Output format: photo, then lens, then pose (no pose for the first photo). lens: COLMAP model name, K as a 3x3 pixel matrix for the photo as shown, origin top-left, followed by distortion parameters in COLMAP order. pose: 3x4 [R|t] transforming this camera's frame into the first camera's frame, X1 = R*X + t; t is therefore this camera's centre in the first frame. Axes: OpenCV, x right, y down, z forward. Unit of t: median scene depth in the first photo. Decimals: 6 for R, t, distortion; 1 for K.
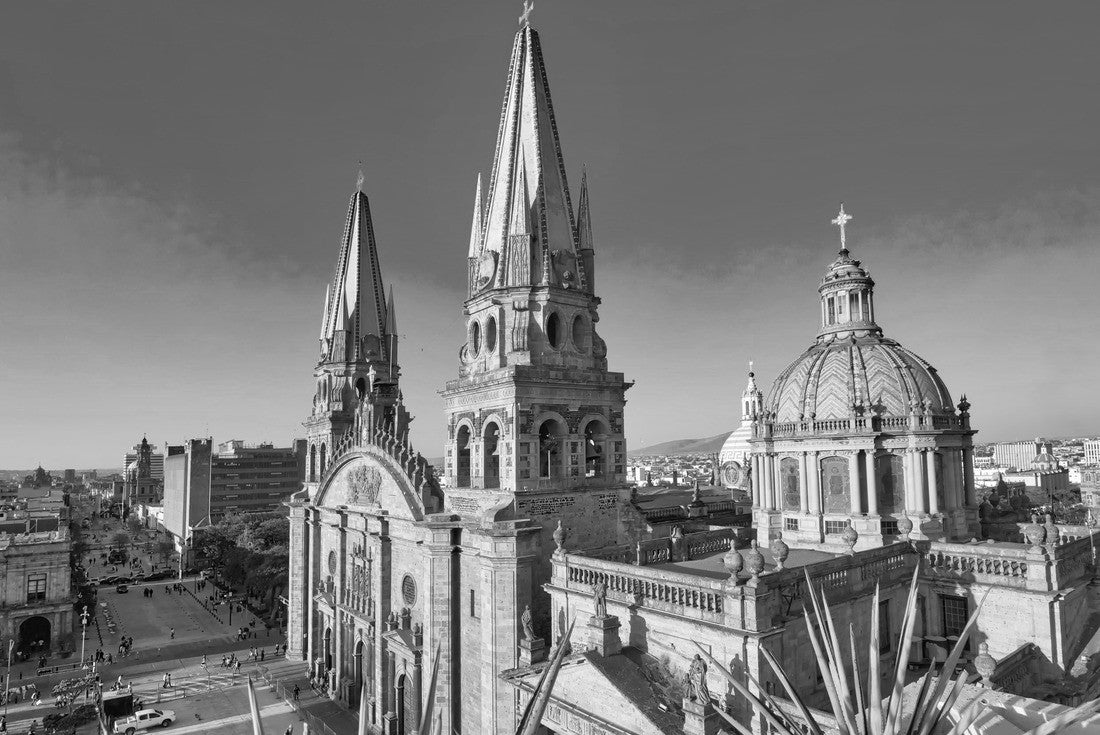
lens RADIAL K [[828.8, 0, 550.0], [0, 828.8, 367.5], [0, 0, 1]] dist [-0.002529, -0.002804]
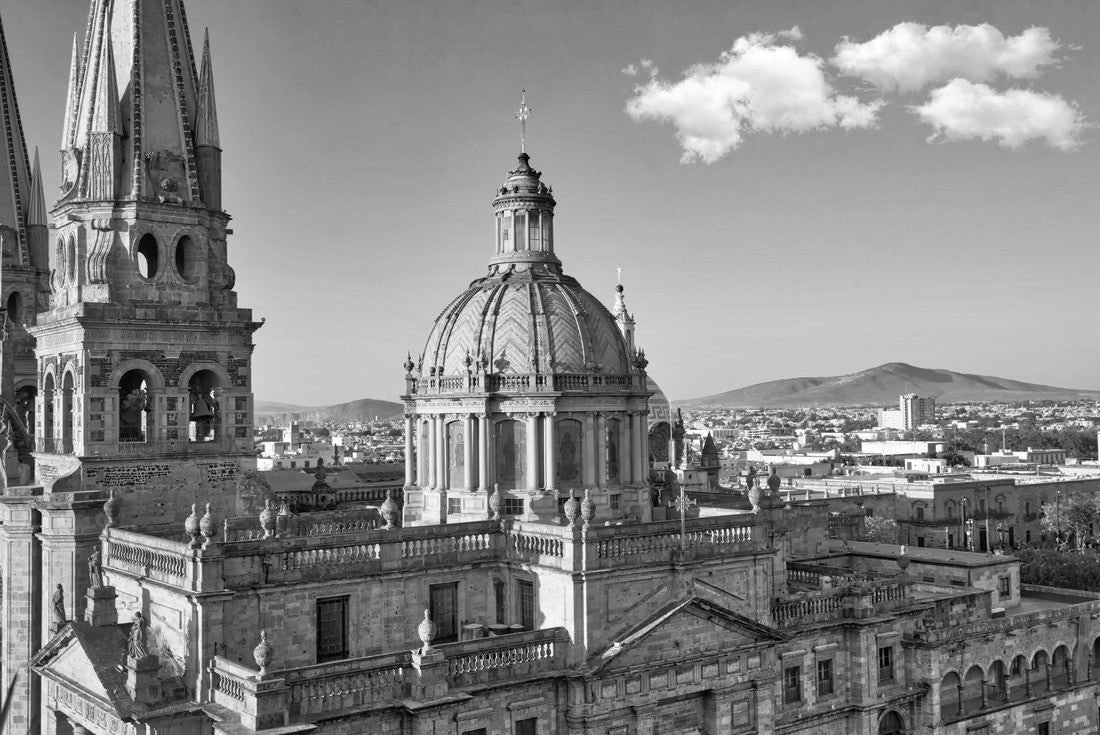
lens RADIAL K [[2002.1, 0, 550.0], [0, 2002.1, 367.5], [0, 0, 1]] dist [0.174875, -0.097278]
pose [[0.997296, 0.013653, -0.072207, 0.531707], [-0.006906, 0.995654, 0.092875, -0.121104], [0.073161, -0.092126, 0.993056, -0.895297]]
